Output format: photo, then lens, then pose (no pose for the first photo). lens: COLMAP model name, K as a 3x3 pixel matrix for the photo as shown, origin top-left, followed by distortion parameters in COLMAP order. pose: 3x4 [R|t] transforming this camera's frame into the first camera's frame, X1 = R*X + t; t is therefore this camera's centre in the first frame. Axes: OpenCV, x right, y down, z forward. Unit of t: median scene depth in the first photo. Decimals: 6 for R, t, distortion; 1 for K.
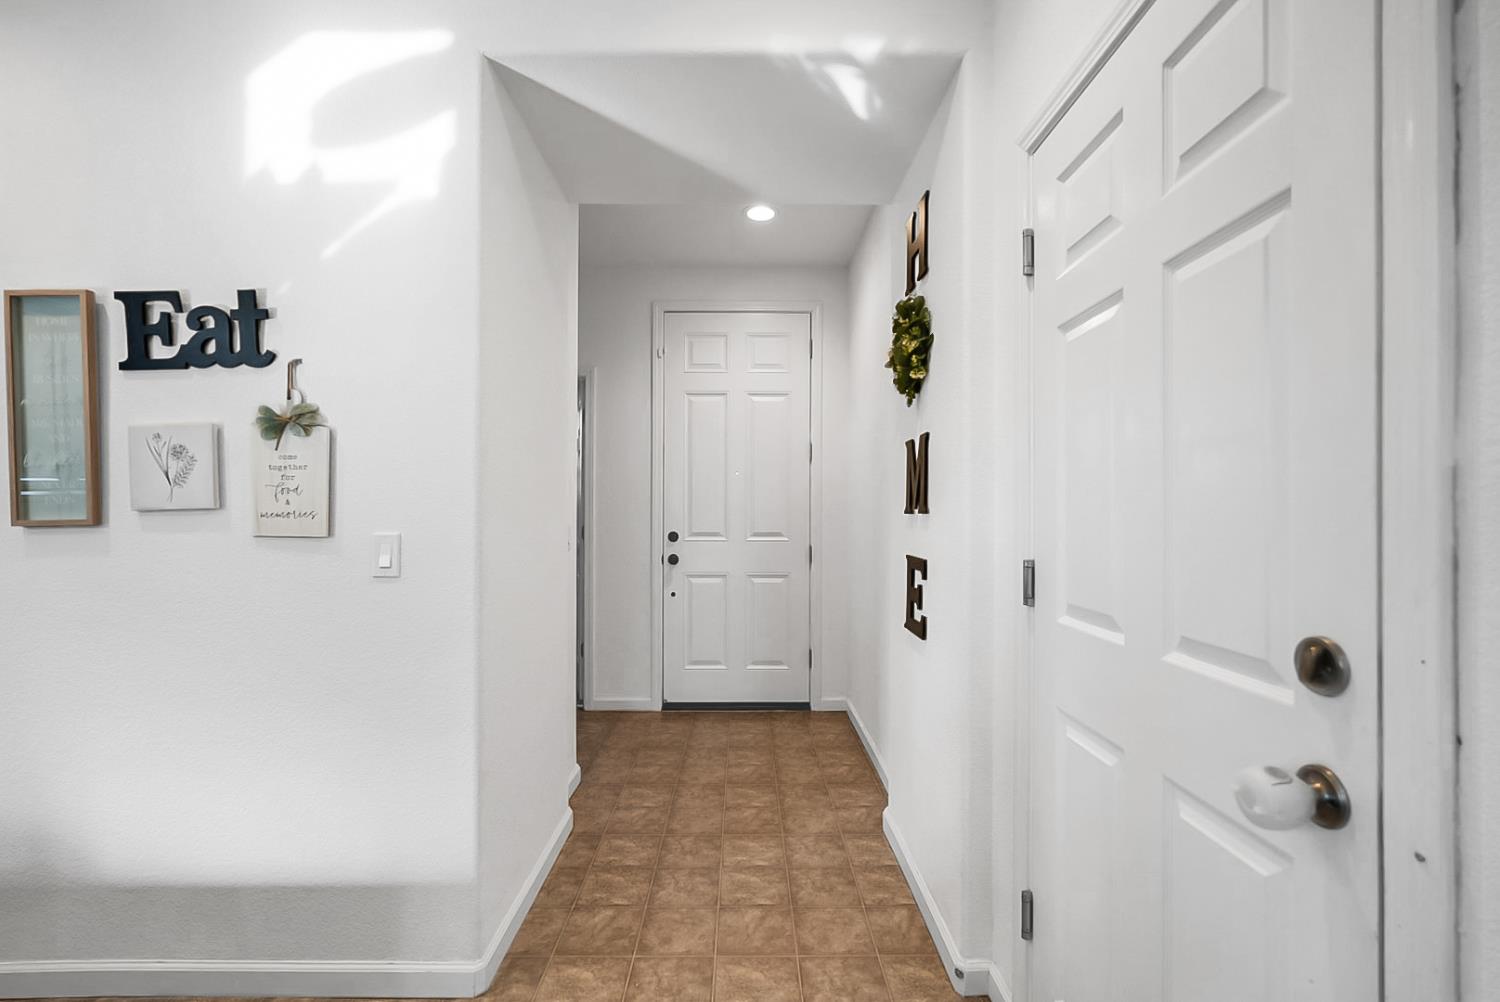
lens RADIAL K [[656.6, 0, 753.7], [0, 656.6, 493.6], [0, 0, 1]] dist [-0.001196, 0.000794]
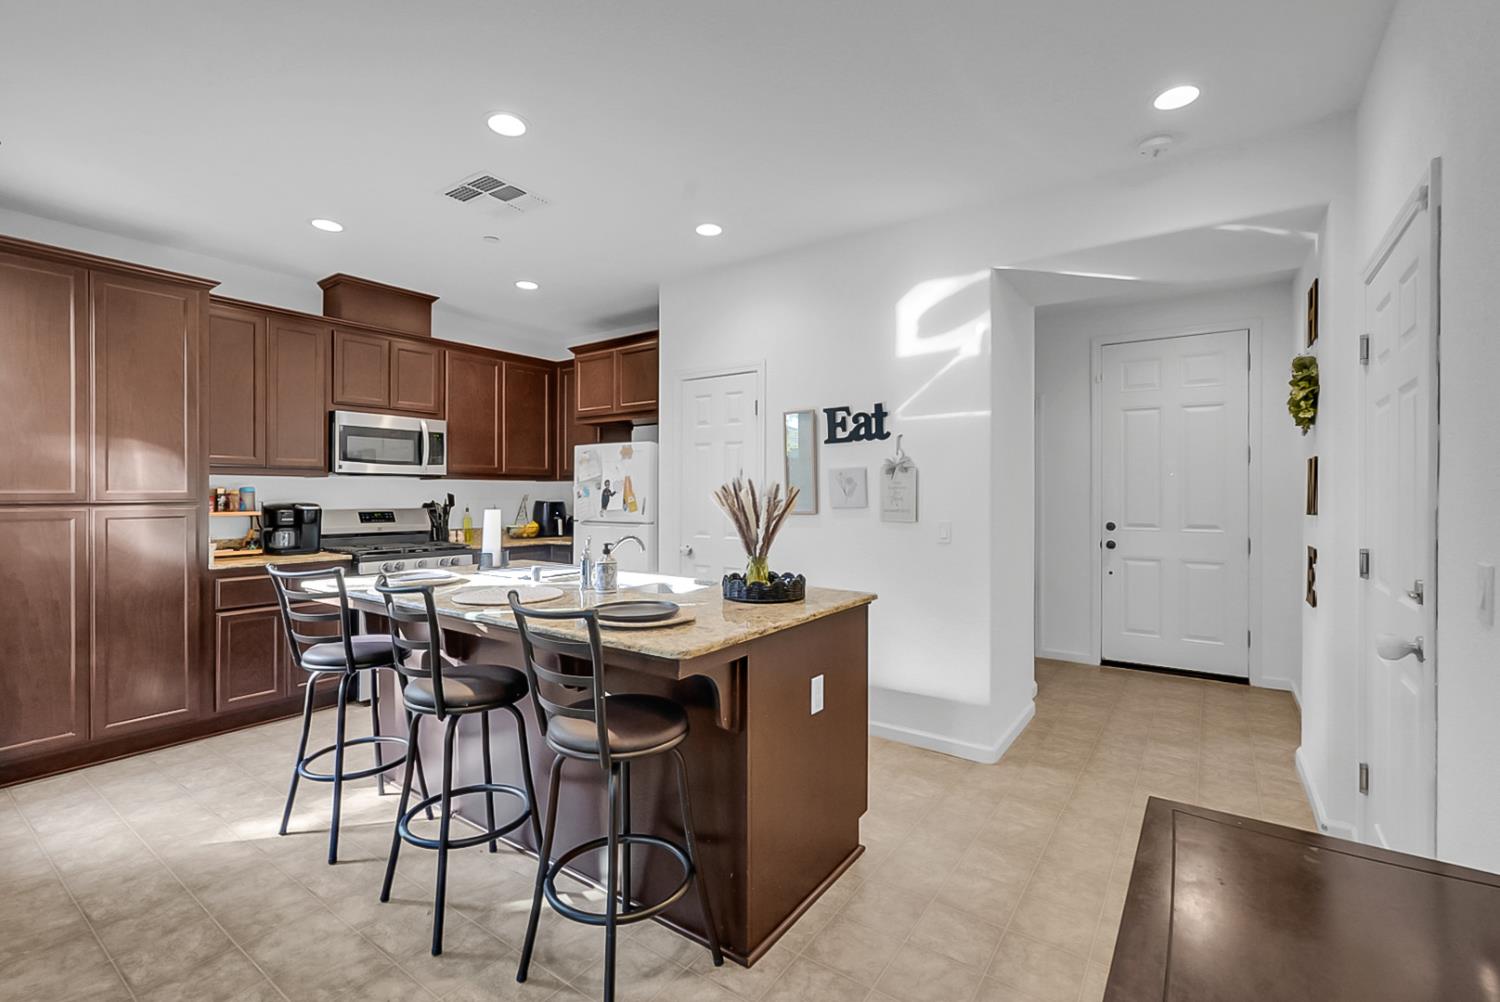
lens RADIAL K [[656.6, 0, 753.7], [0, 656.6, 493.6], [0, 0, 1]] dist [-0.001196, 0.000794]
pose [[0.809978, 0.001291, -0.586459, 0.116720], [0.012112, 0.999747, 0.018929, -0.055233], [0.586336, -0.022436, 0.809757, -0.789207]]
